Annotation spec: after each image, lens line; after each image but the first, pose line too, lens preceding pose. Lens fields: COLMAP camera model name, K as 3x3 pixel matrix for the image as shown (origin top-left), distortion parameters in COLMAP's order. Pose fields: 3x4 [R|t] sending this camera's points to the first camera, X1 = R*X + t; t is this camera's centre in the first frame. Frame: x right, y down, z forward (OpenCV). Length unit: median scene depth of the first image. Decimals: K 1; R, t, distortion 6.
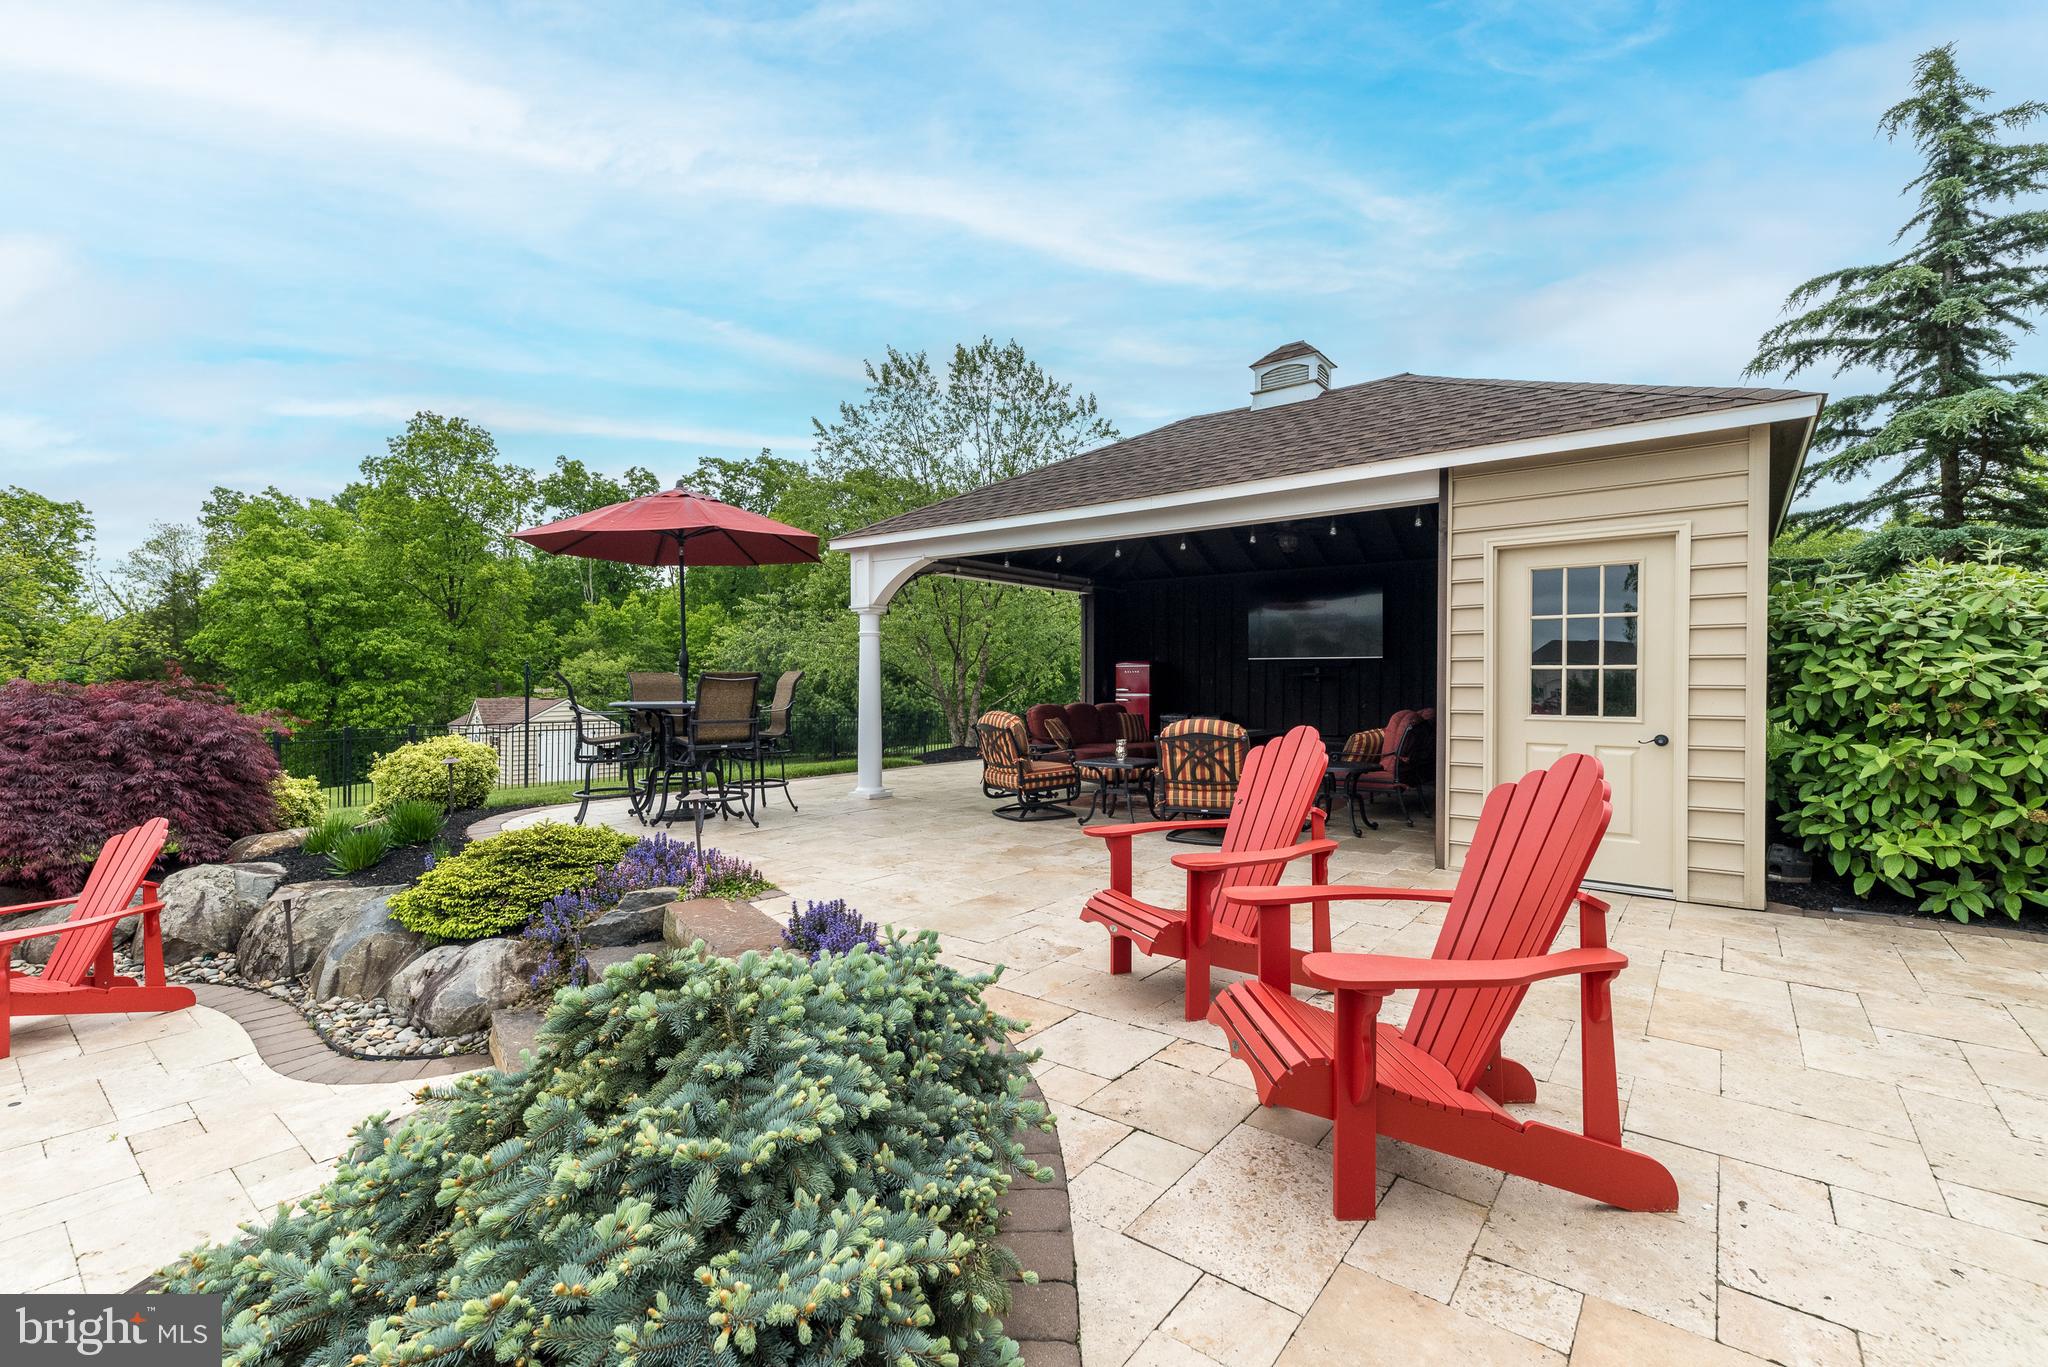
lens RADIAL K [[908.0, 0, 1007.9], [0, 908.0, 675.5], [0, 0, 1]] dist [0.009924, -0.000154]
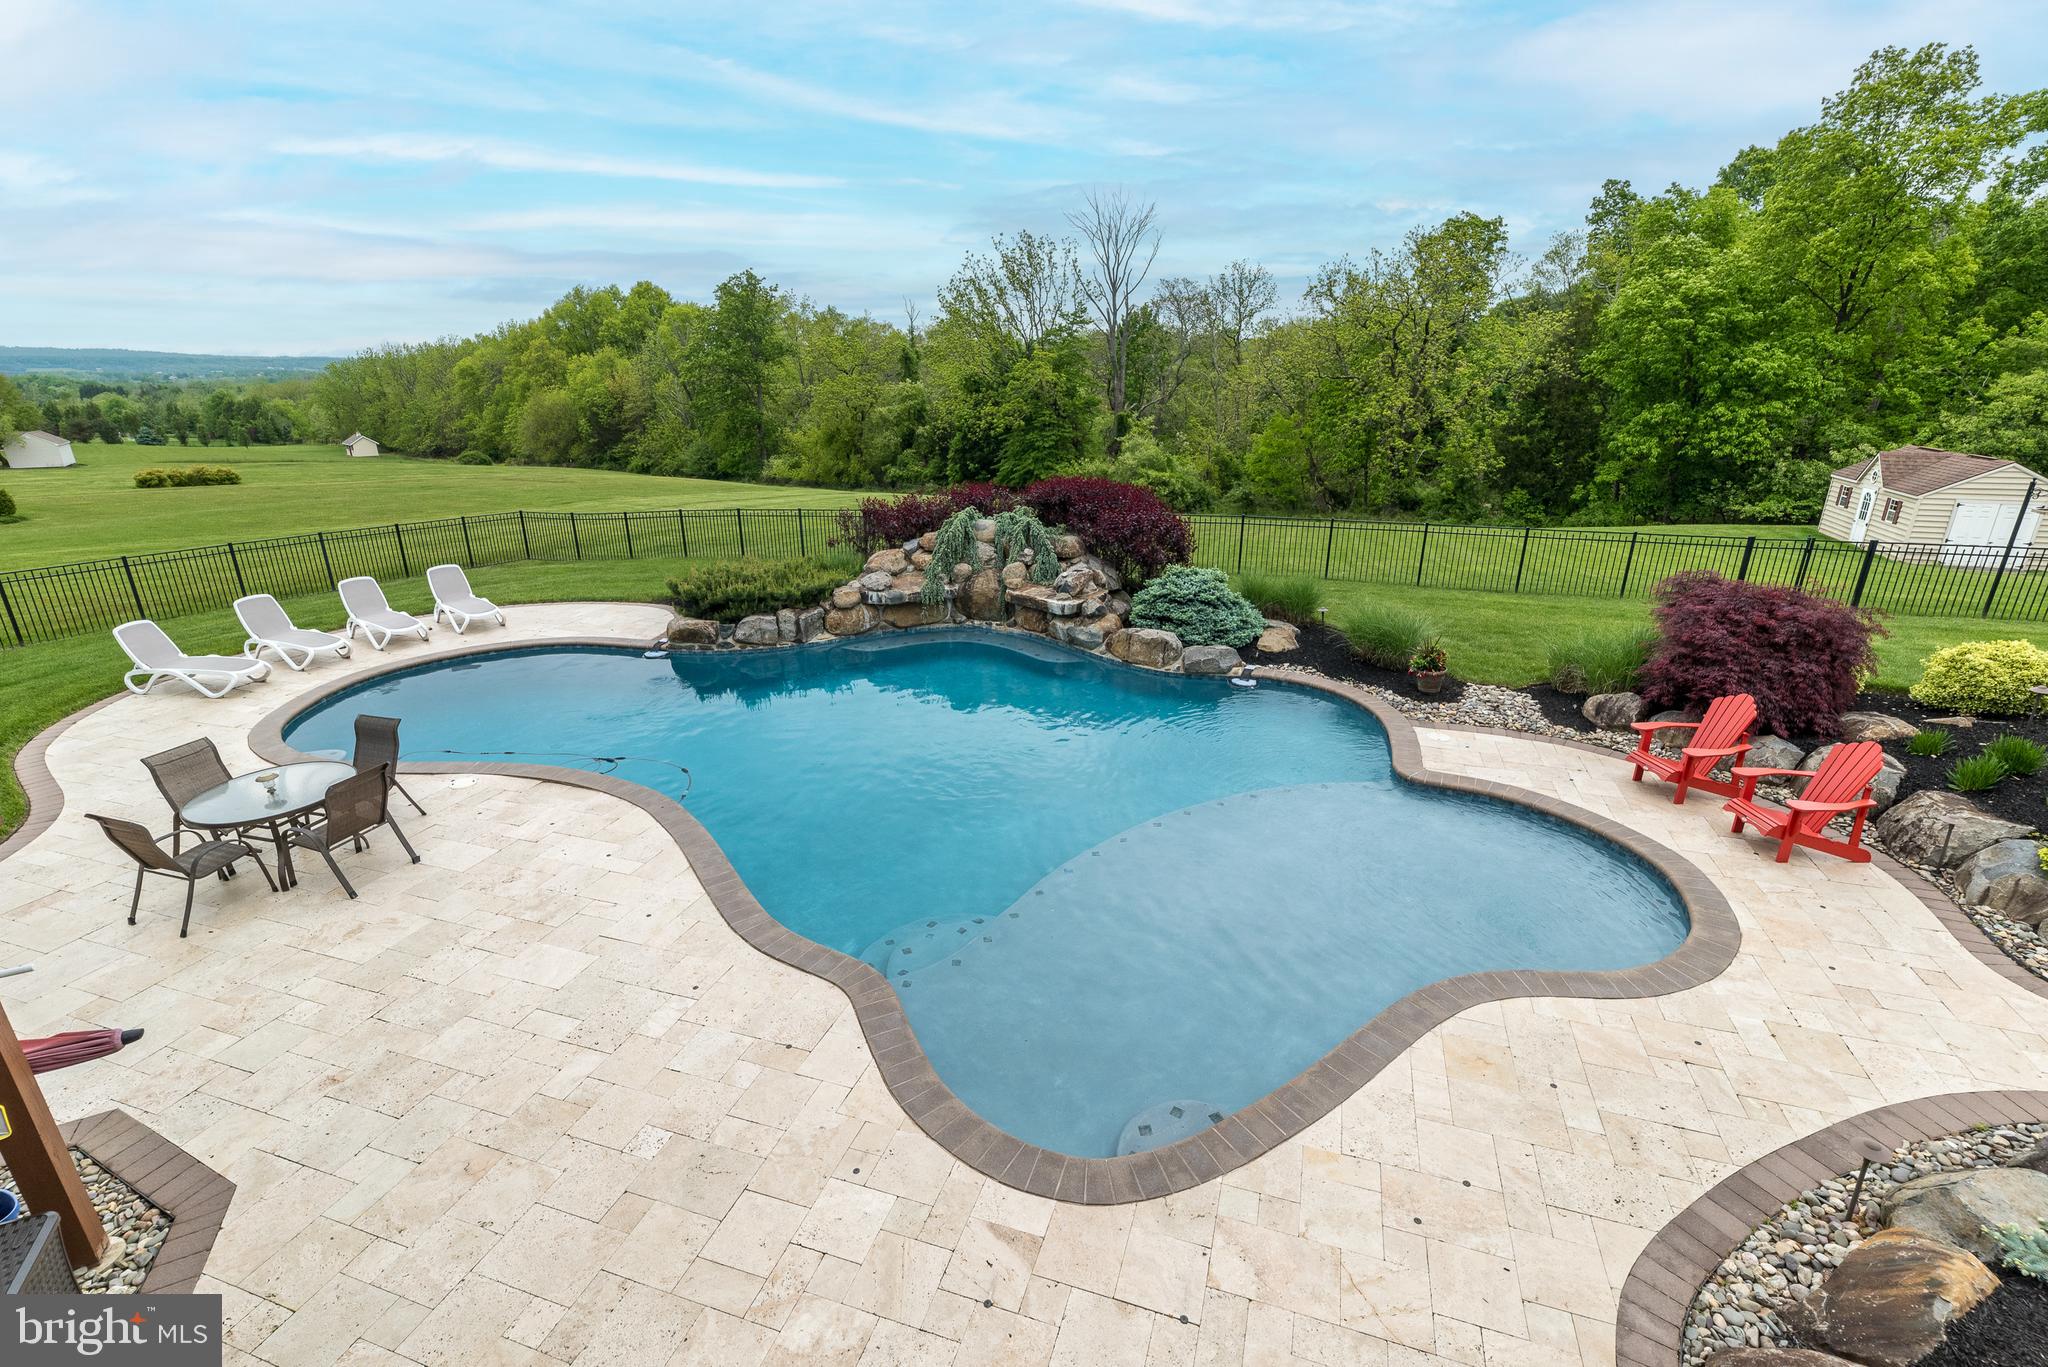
lens RADIAL K [[908.0, 0, 1031.5], [0, 908.0, 692.7], [0, 0, 1]] dist [0.009924, -0.000154]
pose [[0.358806, 0.317455, -0.877770, -0.053240], [0.006381, 0.939533, 0.342400, -0.250803], [0.933390, -0.128456, 0.335084, -0.455546]]
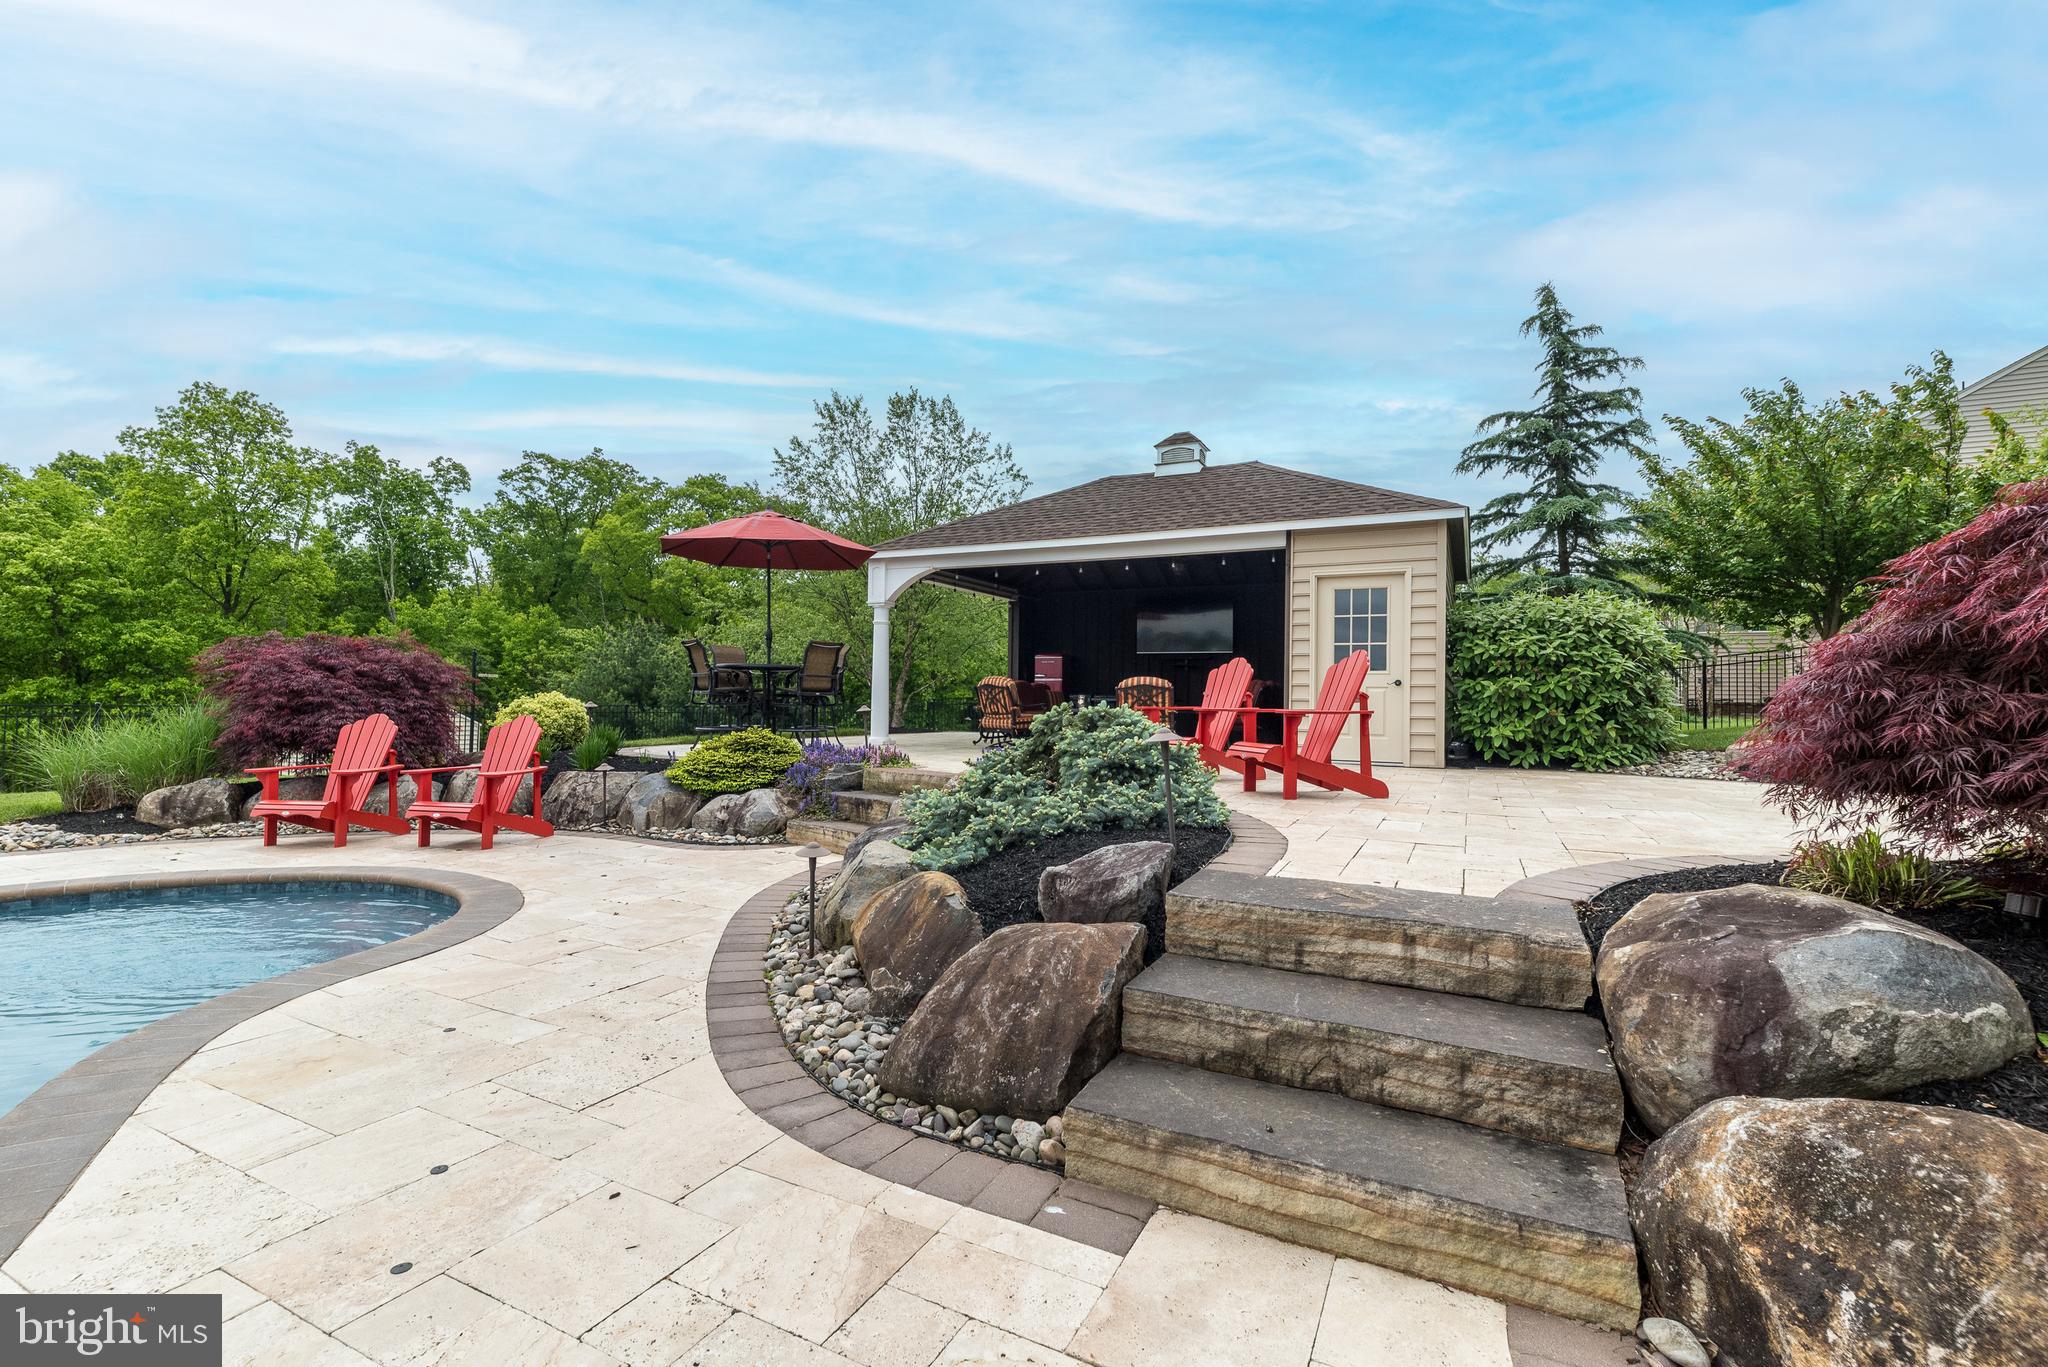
lens RADIAL K [[908.0, 0, 1025.4], [0, 908.0, 665.8], [0, 0, 1]] dist [0.009924, -0.000154]
pose [[0.977037, 0.020454, 0.212084, -0.231327], [-0.014154, 0.999414, -0.031178, 0.057712], [-0.212597, 0.027460, 0.976754, -0.358042]]
